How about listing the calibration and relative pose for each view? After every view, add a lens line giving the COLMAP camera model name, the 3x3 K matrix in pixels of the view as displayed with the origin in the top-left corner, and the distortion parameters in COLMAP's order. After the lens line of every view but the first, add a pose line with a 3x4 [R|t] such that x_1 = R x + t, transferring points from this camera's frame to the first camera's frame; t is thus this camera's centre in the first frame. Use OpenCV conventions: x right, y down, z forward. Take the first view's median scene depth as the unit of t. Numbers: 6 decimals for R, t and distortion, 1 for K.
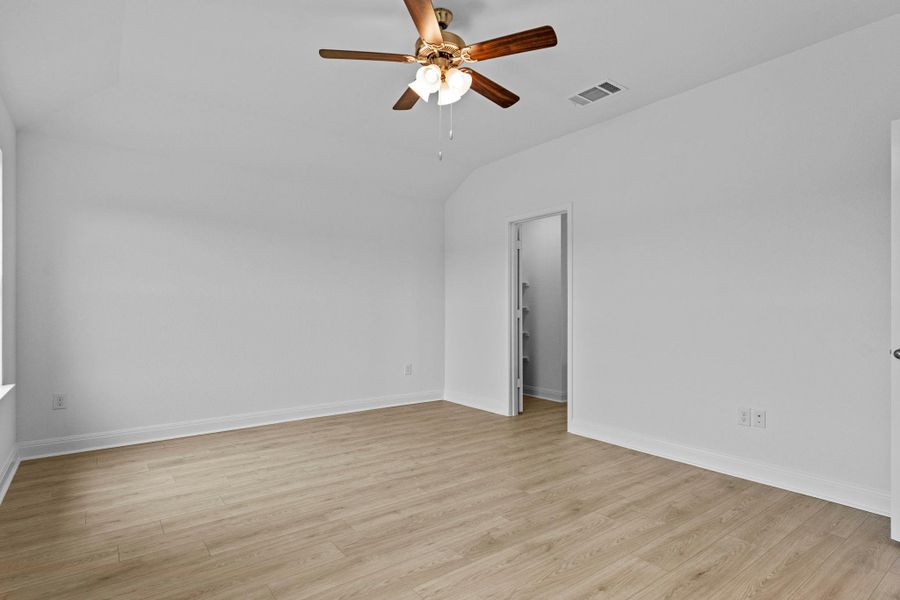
lens RADIAL K [[462.9, 0, 444.2], [0, 462.9, 311.8], [0, 0, 1]] dist [0.003508, -0.000119]
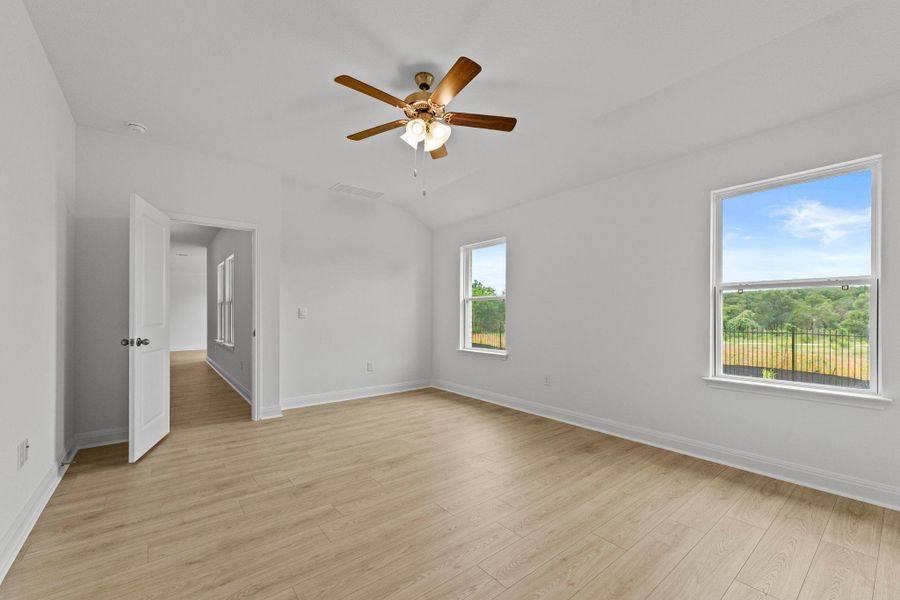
lens RADIAL K [[371.1, 0, 451.6], [0, 371.1, 313.7], [0, 0, 1]] dist [-0.001743, -0.000257]
pose [[-0.998868, -0.003589, -0.047427, -0.031530], [-0.003735, 0.999989, 0.002990, -0.013366], [0.047416, 0.003164, -0.998870, 1.781311]]
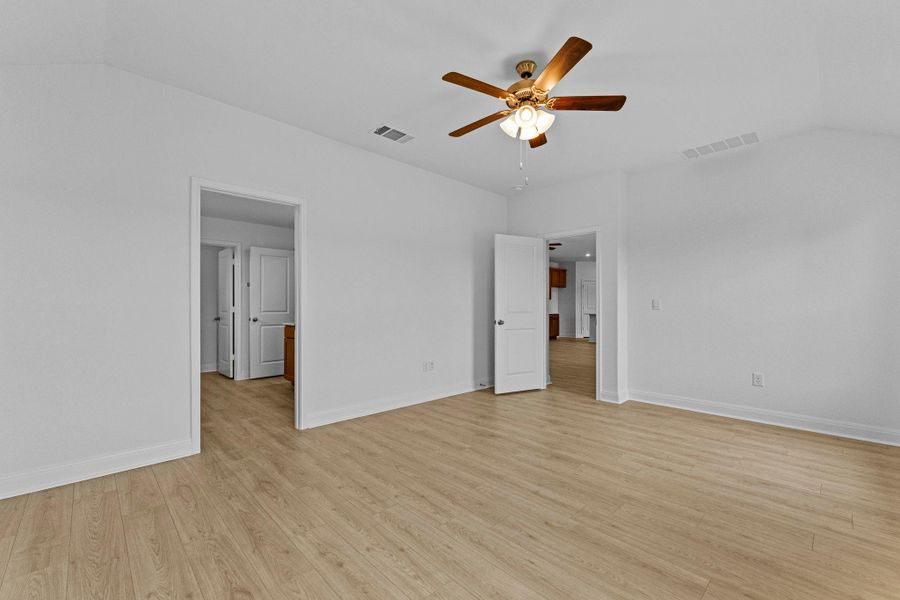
lens RADIAL K [[380.4, 0, 450.0], [0, 380.4, 300.0], [0, 0, 1]] dist [0.000311, 0.000010]
pose [[-0.126313, 0.012920, 0.991906, -0.878241], [0.003344, 0.999915, -0.012598, -0.010073], [-0.991985, 0.001725, -0.126346, 1.185344]]
